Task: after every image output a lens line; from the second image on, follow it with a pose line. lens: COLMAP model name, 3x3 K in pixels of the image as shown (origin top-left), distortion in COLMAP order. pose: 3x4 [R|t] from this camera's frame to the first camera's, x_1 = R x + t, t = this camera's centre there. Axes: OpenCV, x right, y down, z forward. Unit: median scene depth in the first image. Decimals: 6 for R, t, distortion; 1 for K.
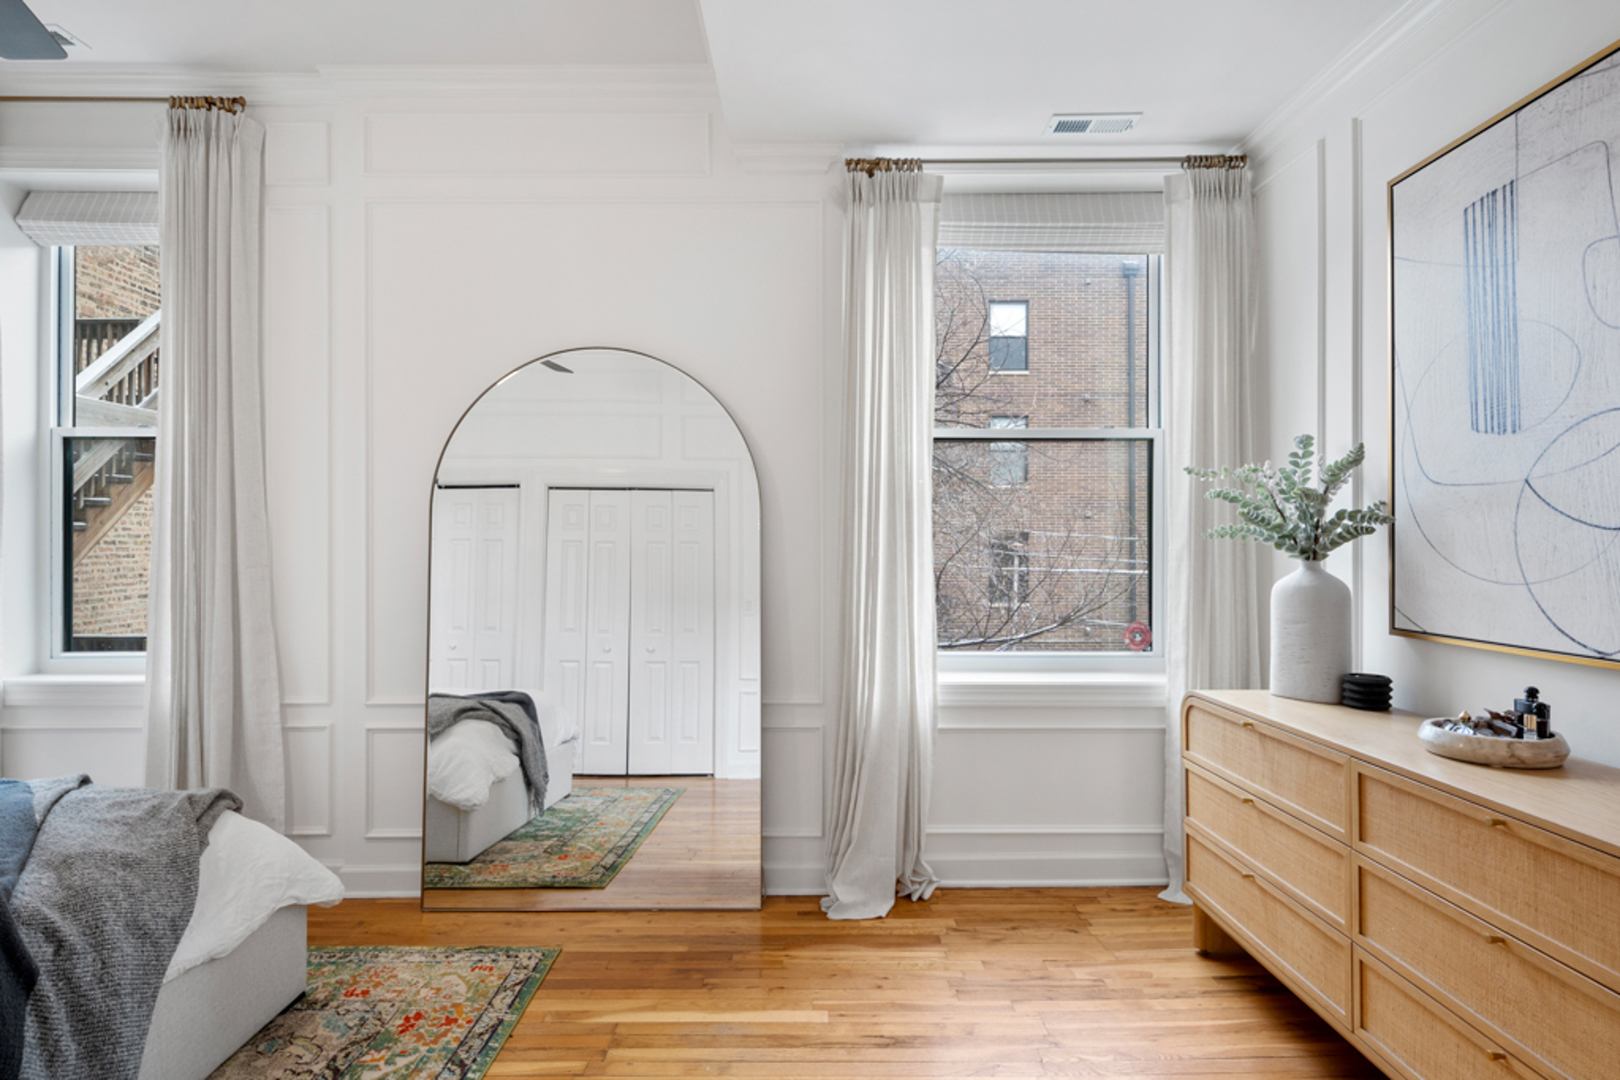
lens RADIAL K [[860.8, 0, 787.6], [0, 860.8, 542.6], [0, 0, 1]] dist [0.015706, -0.012726]
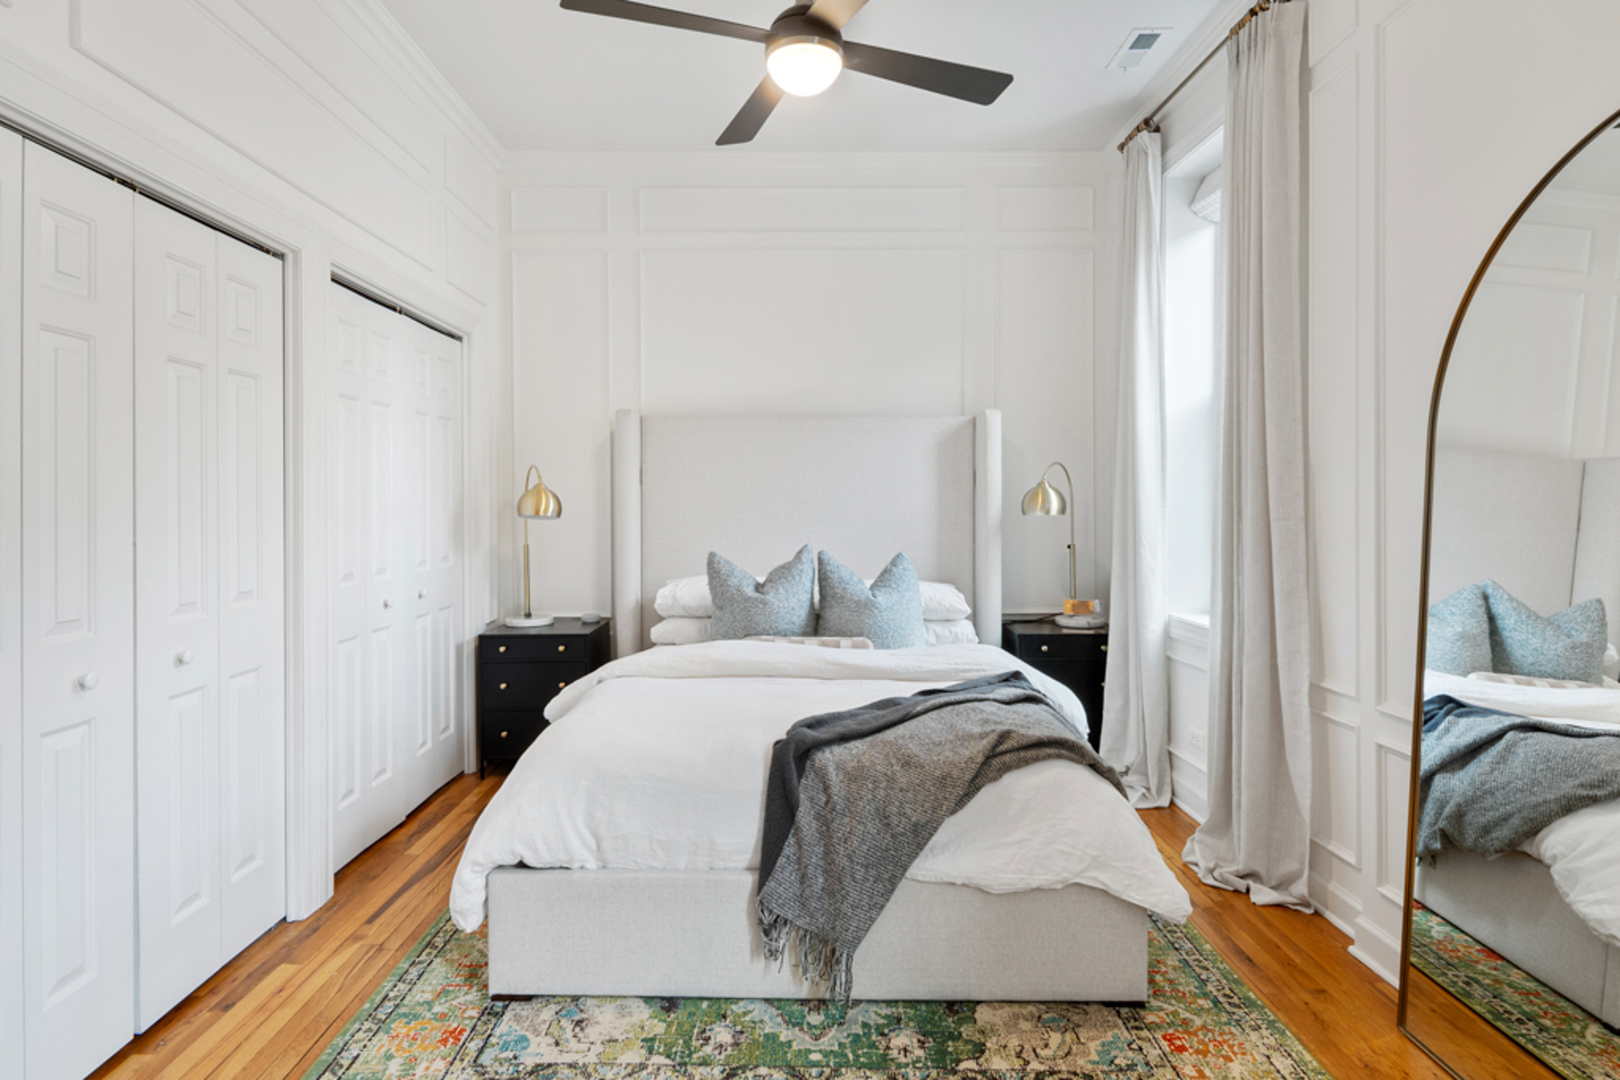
lens RADIAL K [[860.8, 0, 793.4], [0, 860.8, 504.9], [0, 0, 1]] dist [0.015706, -0.012726]
pose [[0.018428, 0.004707, -0.999819, 0.285840], [-0.000803, 0.999989, 0.004693, 0.011597], [0.999830, 0.000716, 0.018431, 0.586874]]
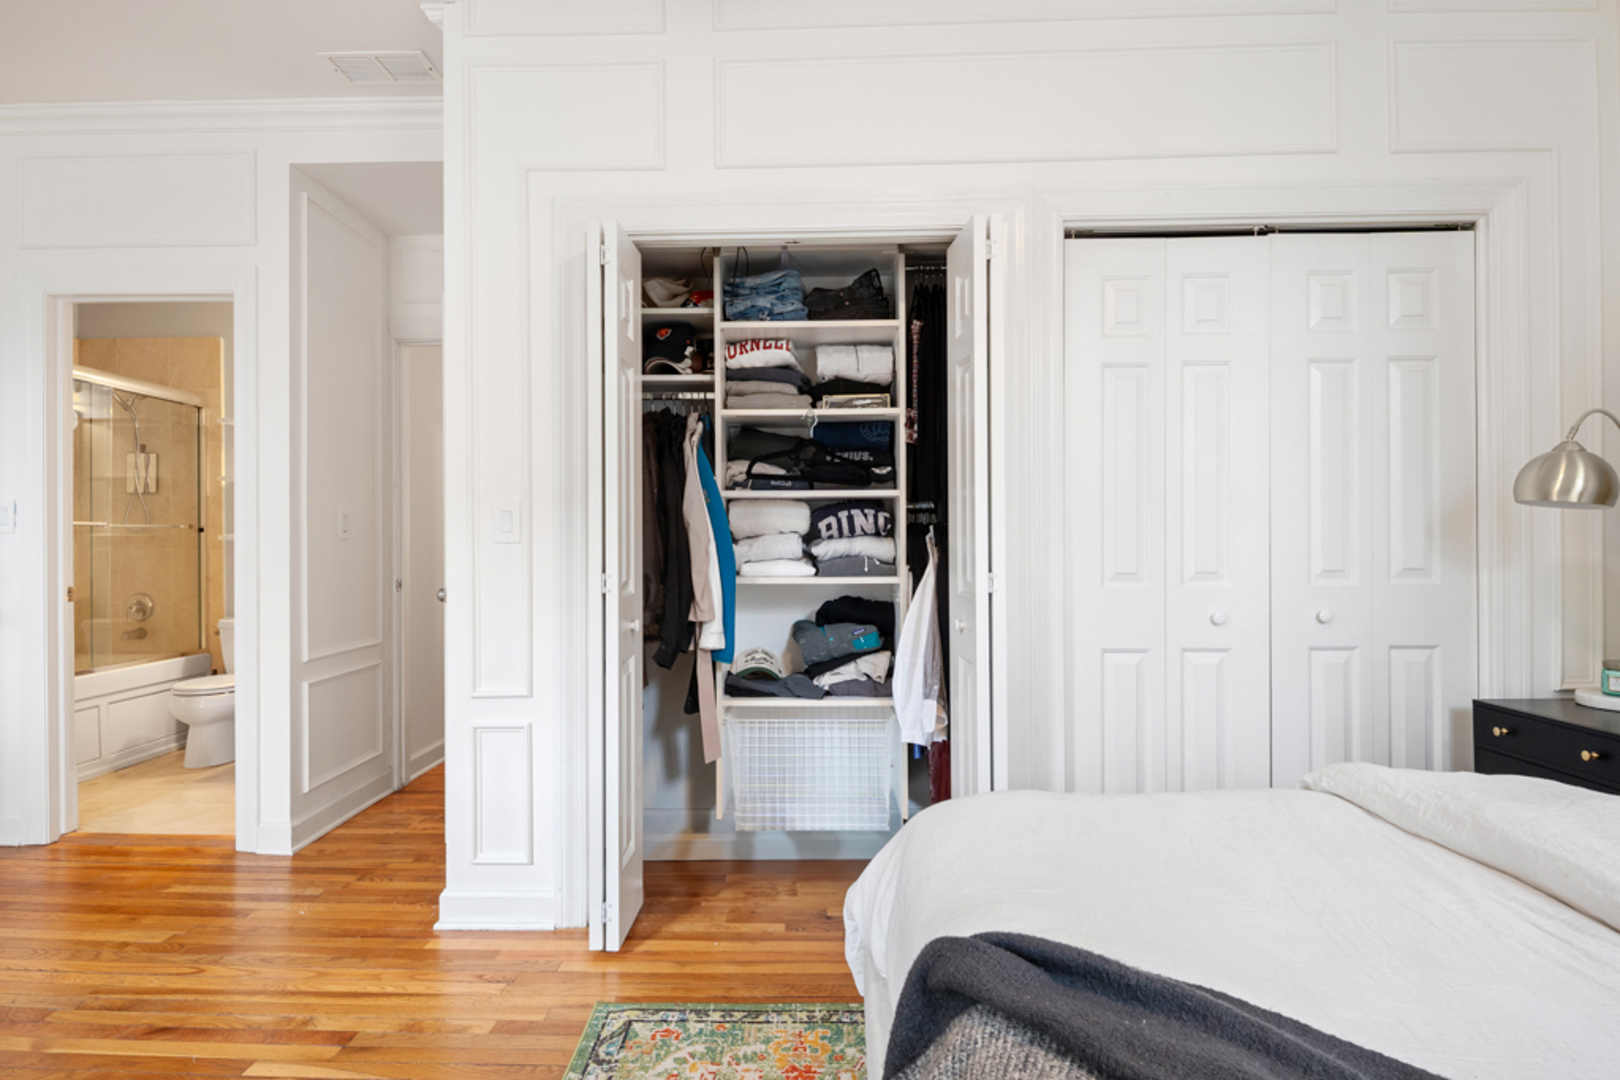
lens RADIAL K [[860.8, 0, 800.4], [0, 860.8, 537.1], [0, 0, 1]] dist [0.015706, -0.012726]
pose [[-0.999899, 0.011901, 0.007779, -0.500267], [0.011894, 0.999929, -0.001035, 0.062858], [-0.007791, -0.000943, -0.999969, 0.987309]]
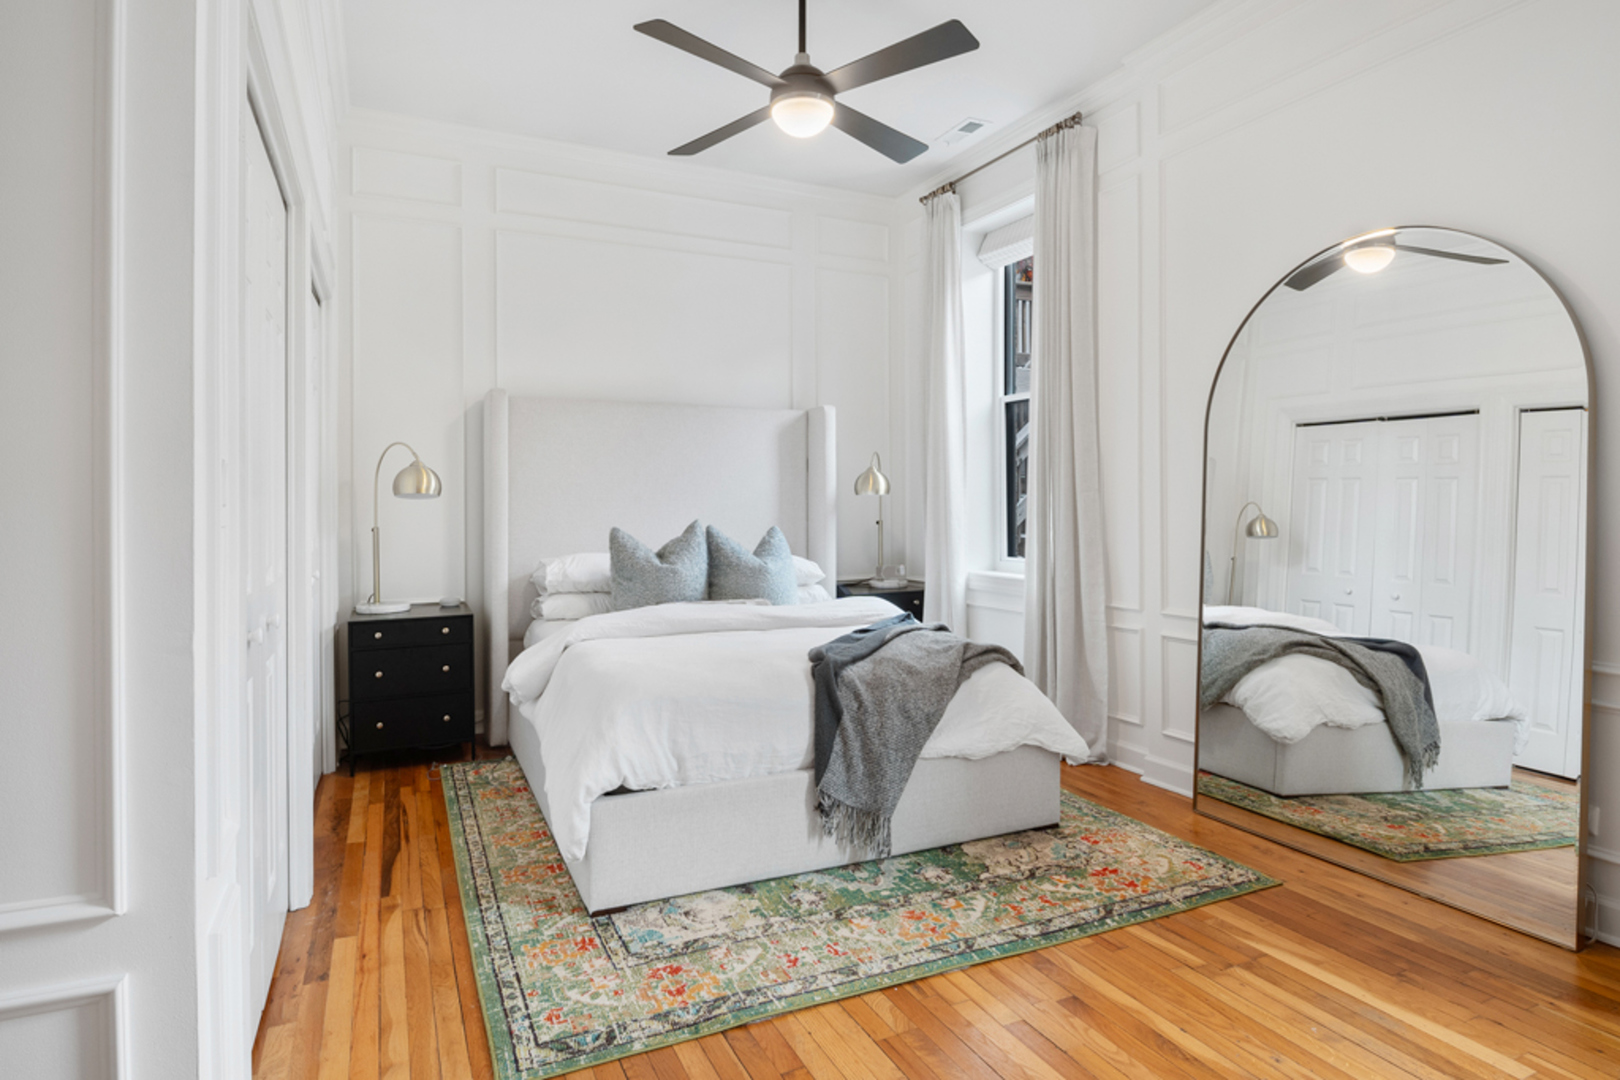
lens RADIAL K [[880.4, 0, 804.6], [0, 880.4, 504.0], [0, 0, 1]] dist [0.002049, -0.004809]
pose [[0.443195, -0.000090, -0.896425, 0.387683], [0.001606, 0.999998, 0.000694, 0.053615], [0.896424, -0.001747, 0.443194, 0.104595]]
